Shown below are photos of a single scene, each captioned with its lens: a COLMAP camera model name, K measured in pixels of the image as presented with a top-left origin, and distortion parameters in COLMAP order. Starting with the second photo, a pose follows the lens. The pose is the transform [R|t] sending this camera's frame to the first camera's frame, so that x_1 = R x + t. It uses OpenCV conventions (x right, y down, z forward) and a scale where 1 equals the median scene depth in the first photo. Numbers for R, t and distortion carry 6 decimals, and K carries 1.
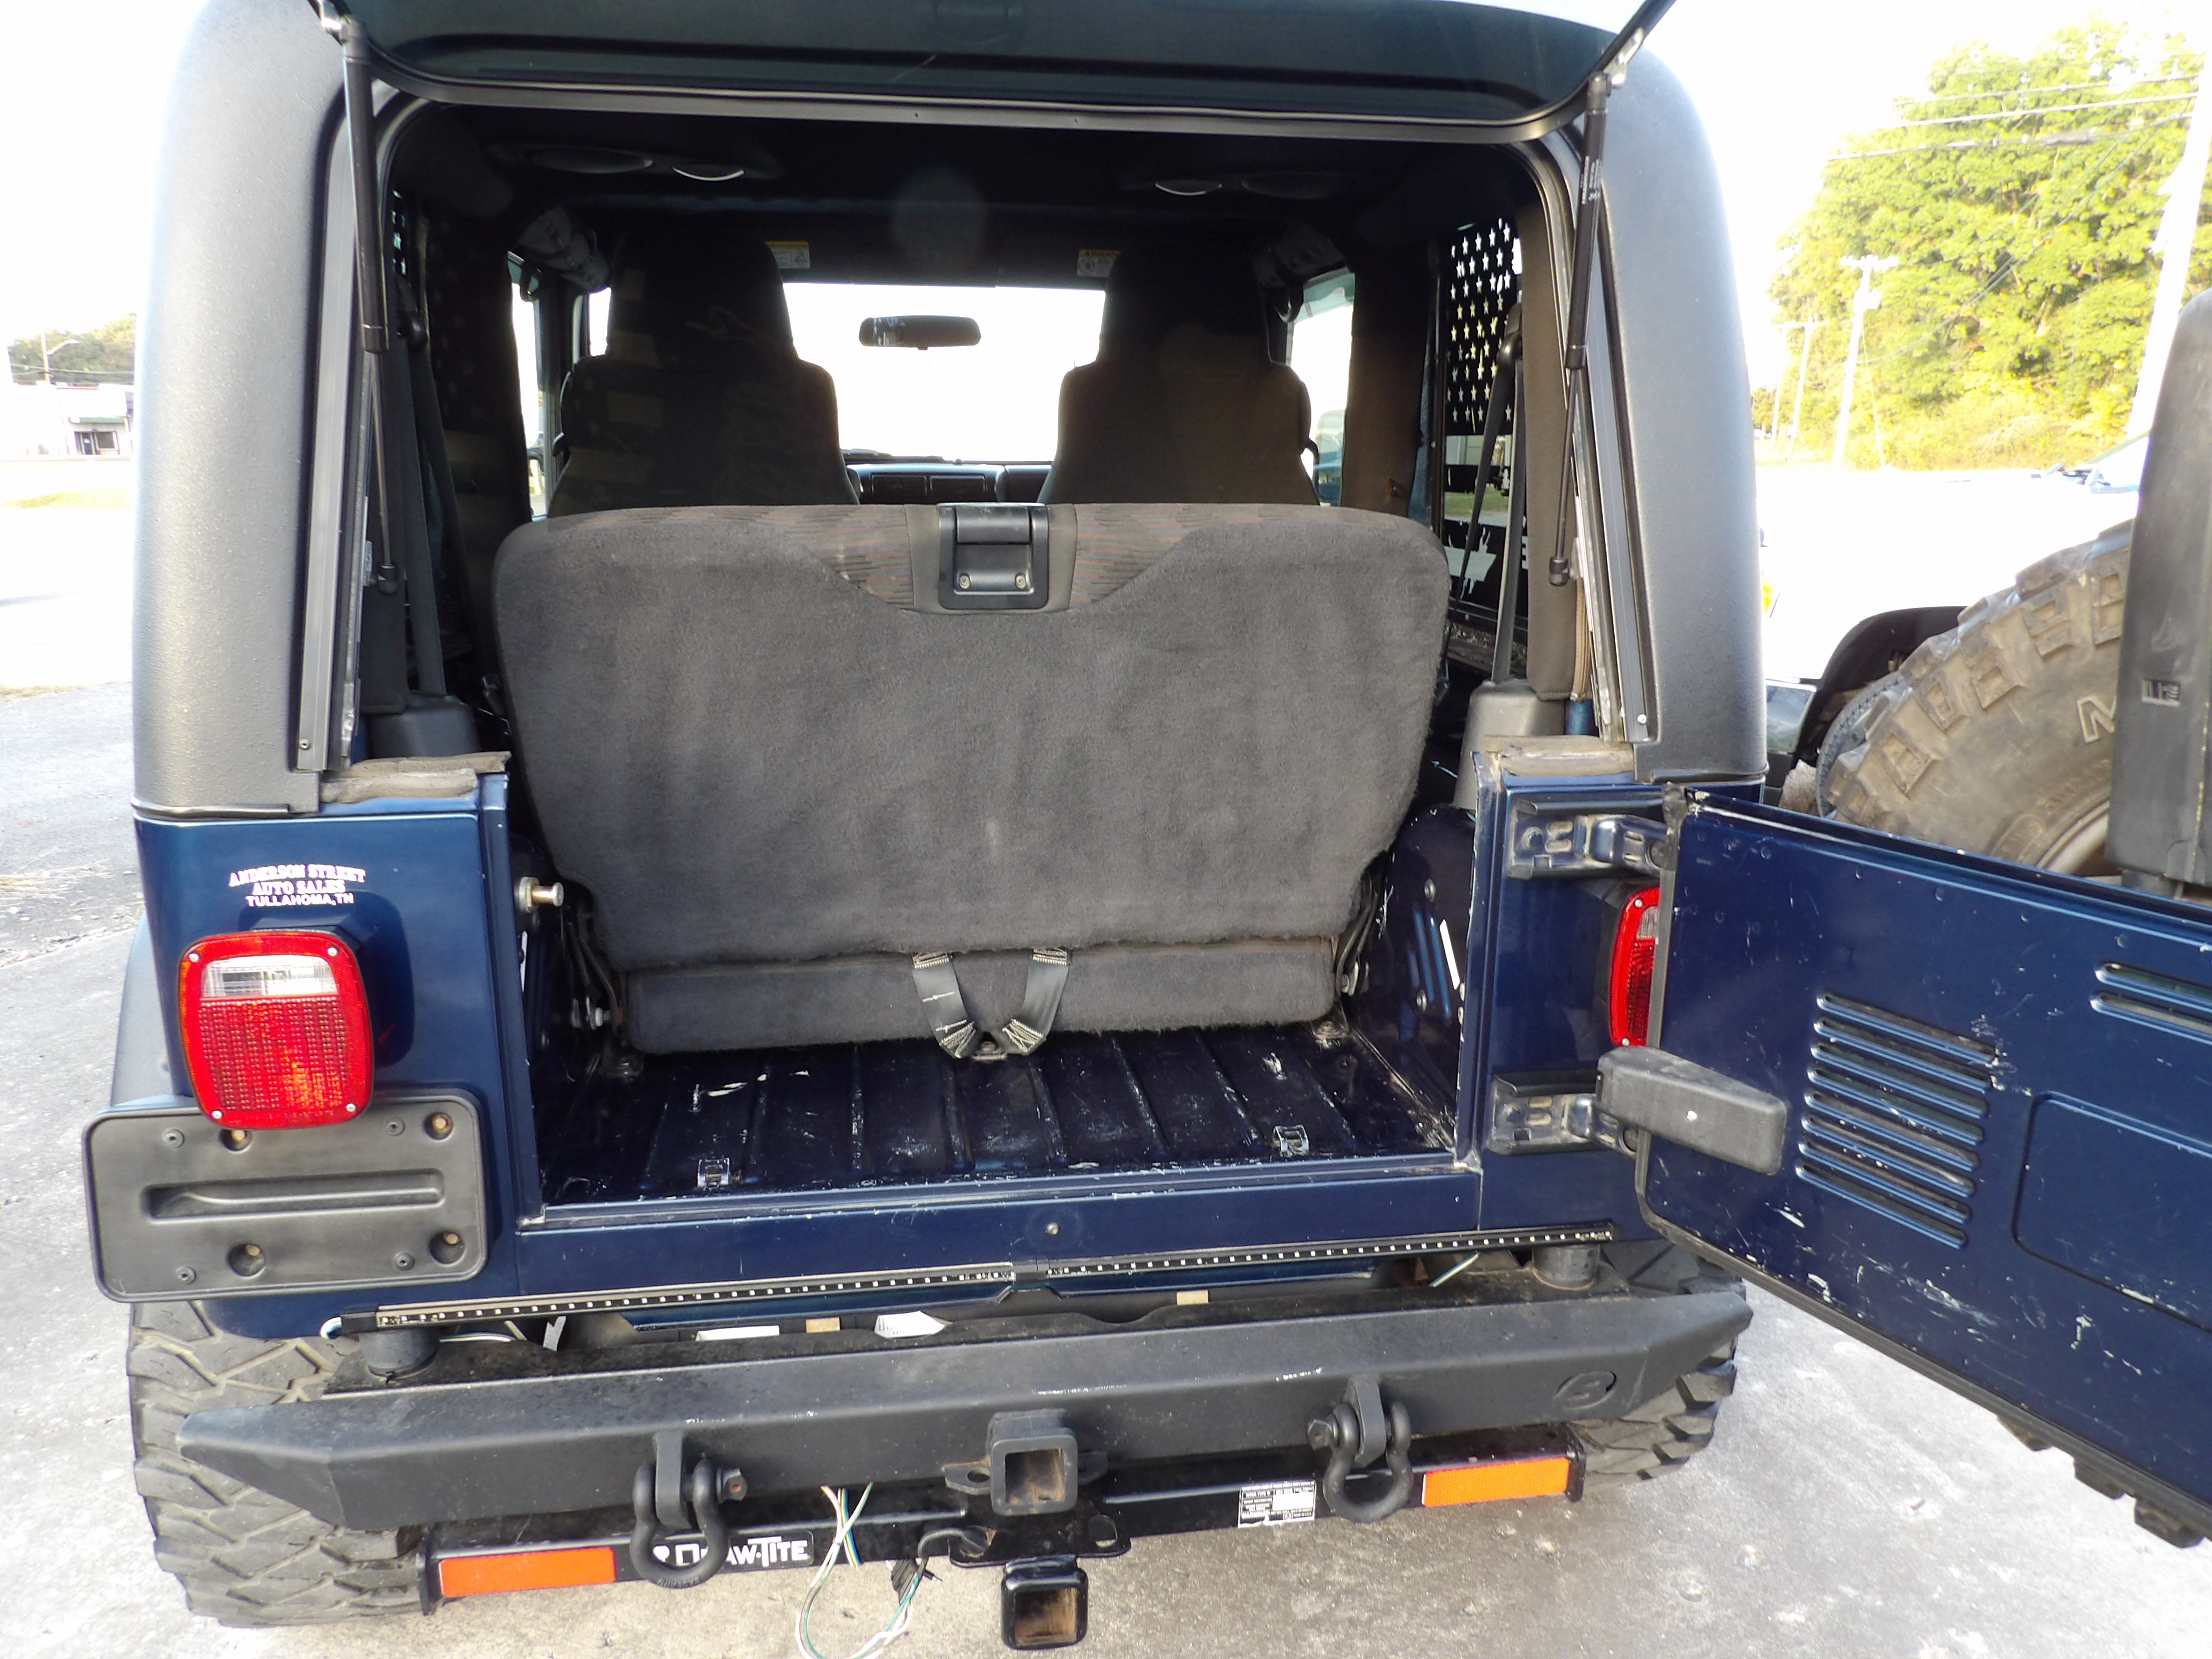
lens RADIAL K [[1609.7, 0, 1121.4], [0, 1609.7, 824.9], [0, 0, 1]] dist [-0.054865, 0.068338]
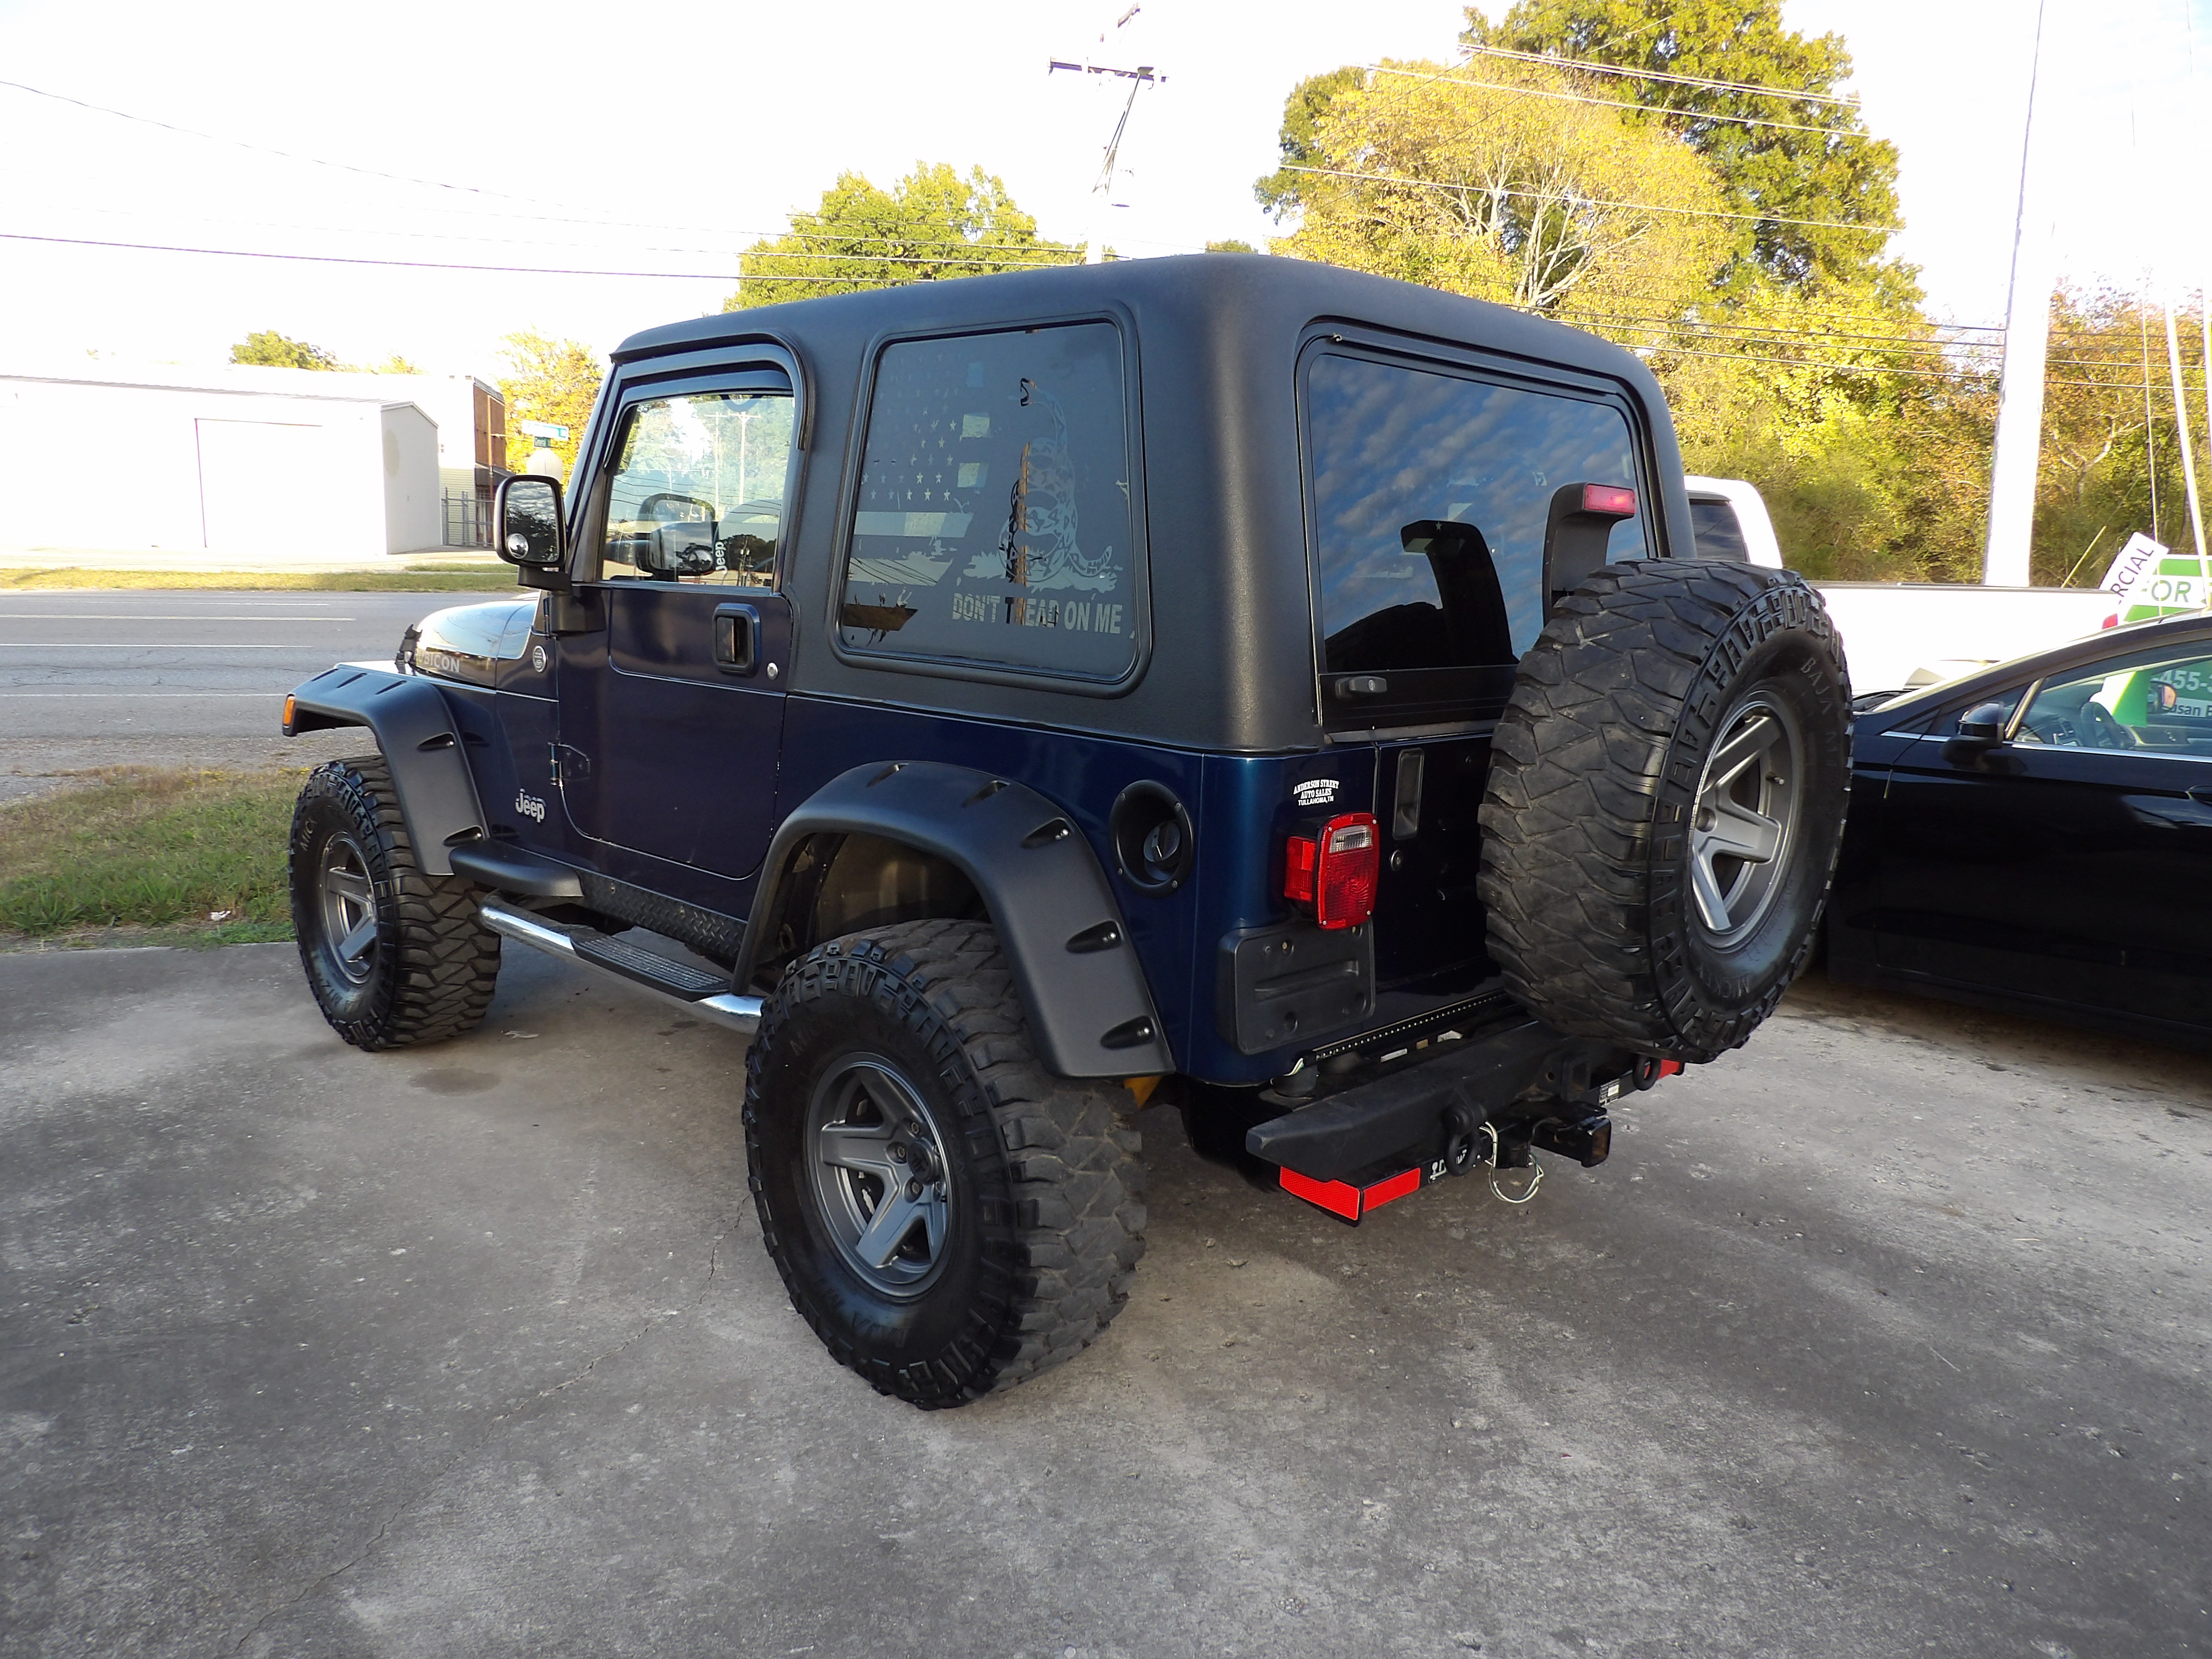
lens RADIAL K [[1609.7, 0, 1121.4], [0, 1609.7, 824.9], [0, 0, 1]] dist [-0.054865, 0.068338]
pose [[0.805462, -0.078539, 0.587420, -1.466882], [0.106502, 0.994226, -0.013104, 0.062946], [-0.582999, 0.073116, 0.809176, -0.246036]]
